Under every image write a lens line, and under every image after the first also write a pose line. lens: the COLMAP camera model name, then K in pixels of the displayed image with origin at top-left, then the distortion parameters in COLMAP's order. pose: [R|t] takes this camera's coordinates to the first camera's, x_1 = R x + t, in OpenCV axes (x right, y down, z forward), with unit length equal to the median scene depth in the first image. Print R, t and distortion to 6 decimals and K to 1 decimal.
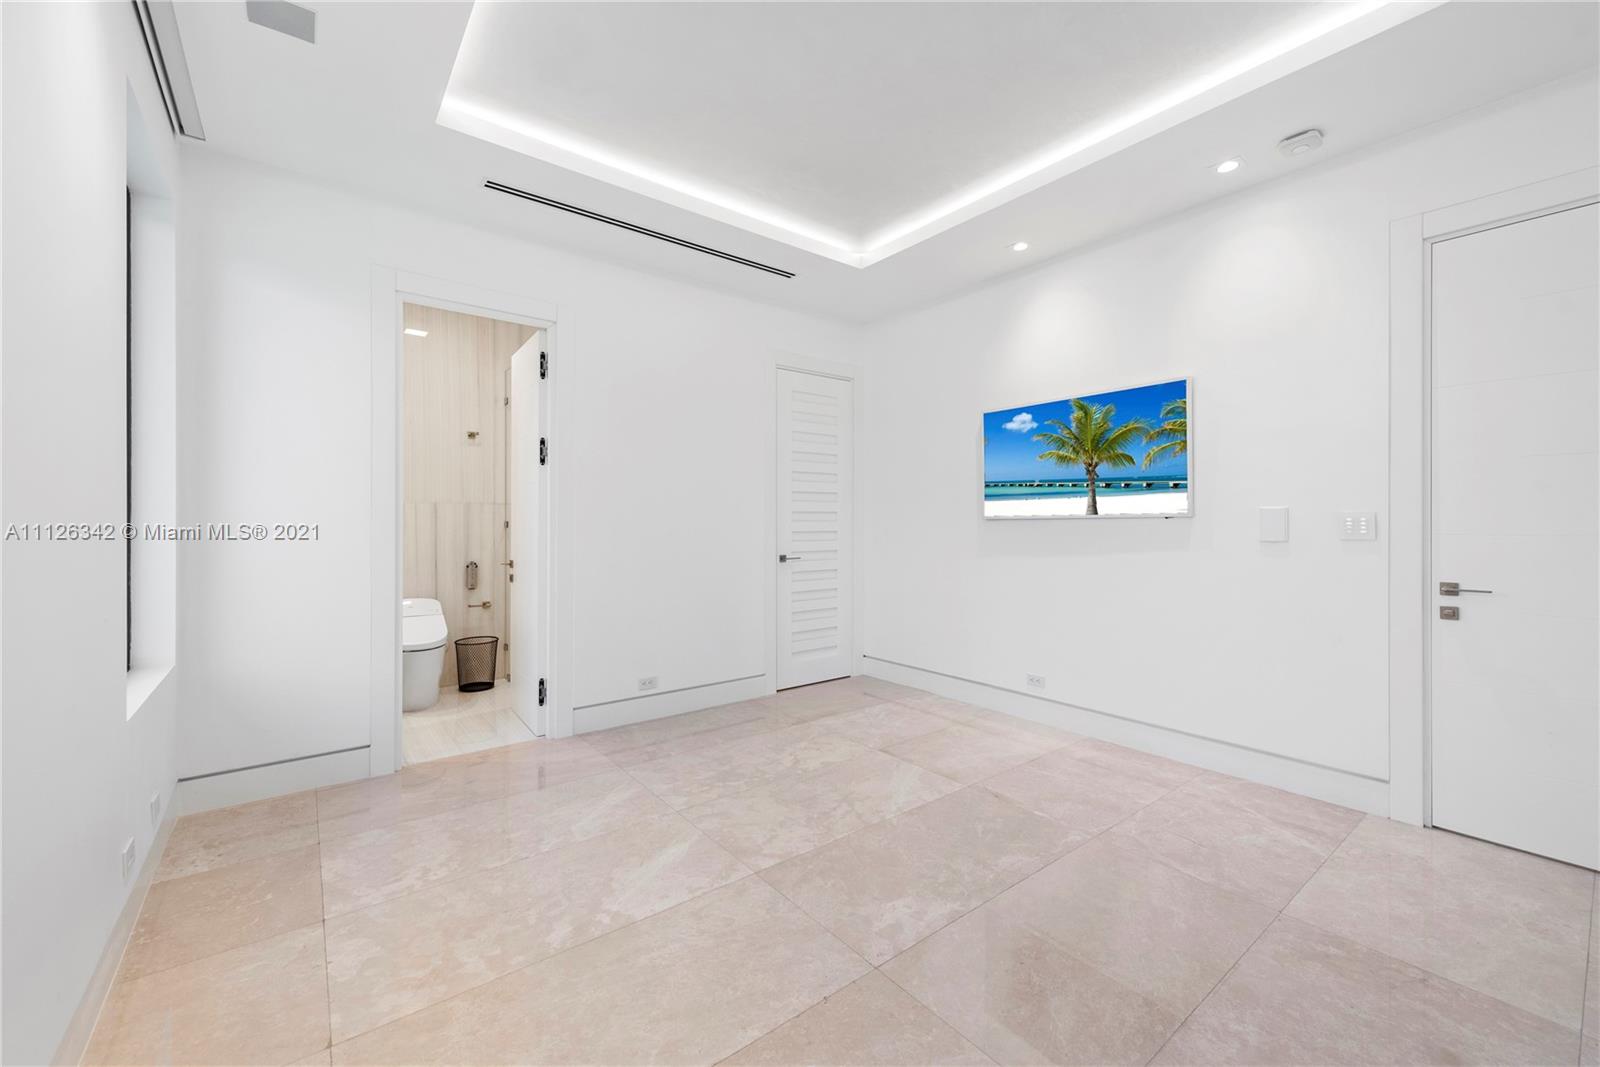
lens RADIAL K [[648.5, 0, 792.8], [0, 648.5, 524.3], [0, 0, 1]] dist [0.016018, -0.000680]
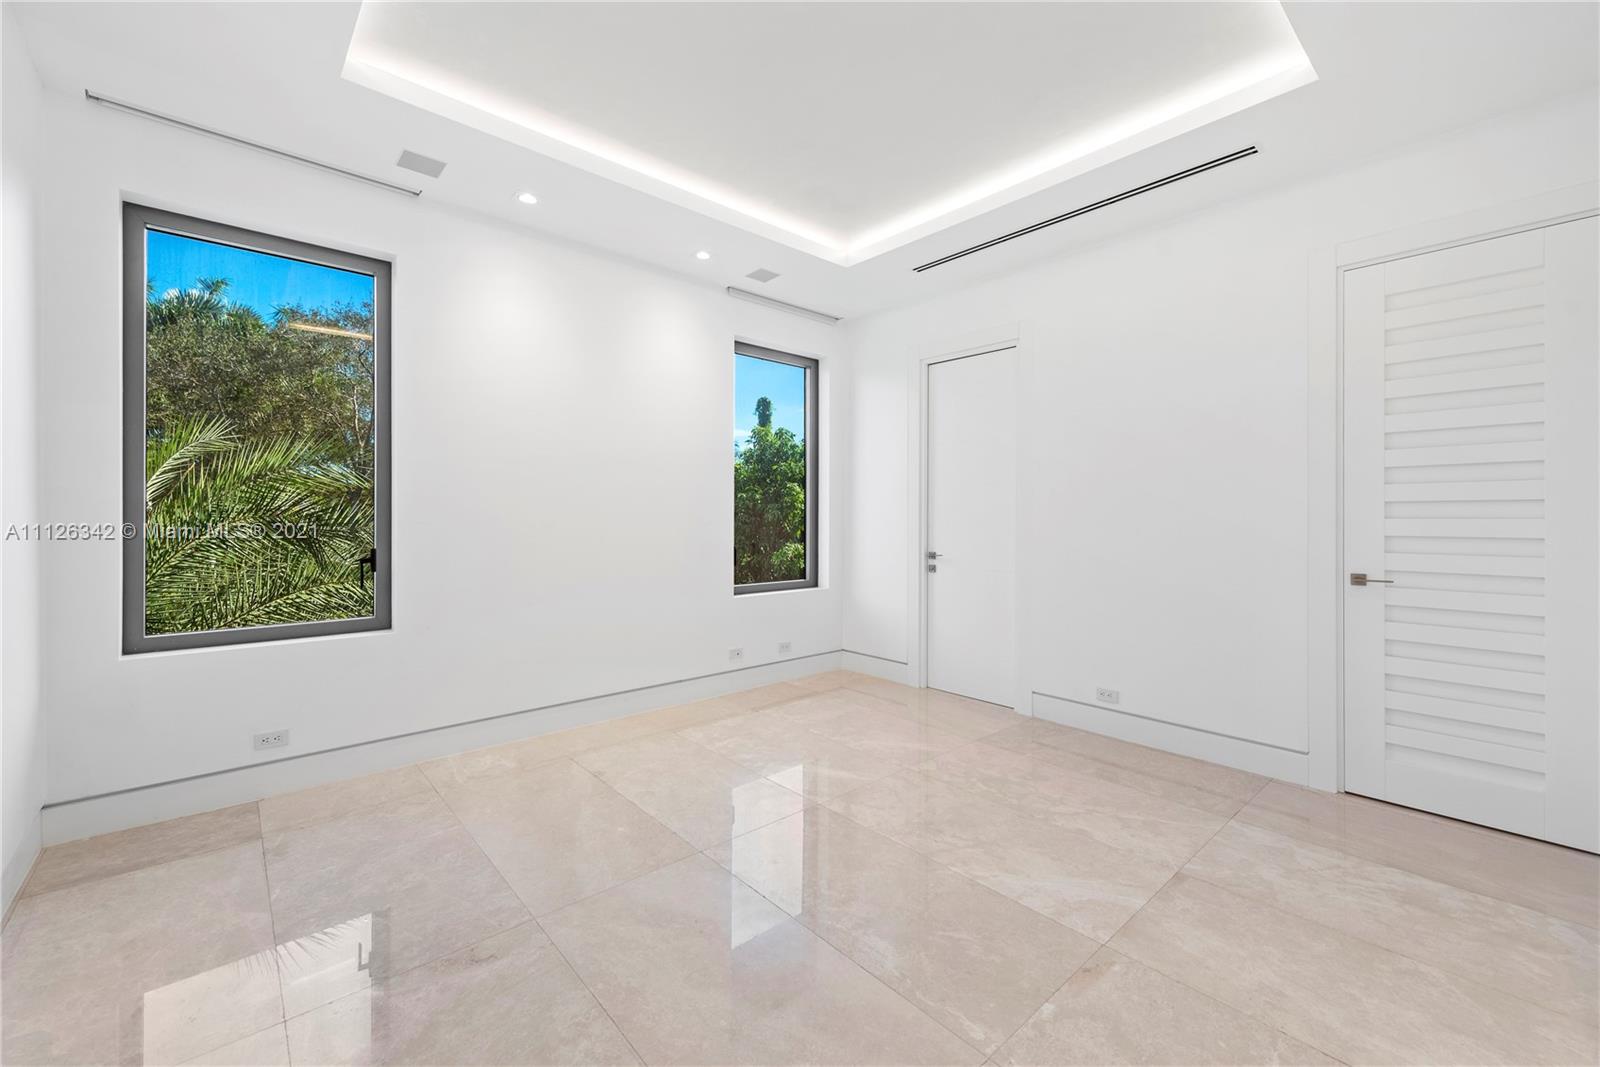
lens RADIAL K [[648.5, 0, 790.6], [0, 648.5, 519.8], [0, 0, 1]] dist [0.016018, -0.000680]
pose [[0.047843, 0.003148, -0.998850, 0.823434], [-0.009172, 0.999954, 0.002712, 0.000093], [0.998813, 0.009032, 0.047870, 0.630048]]
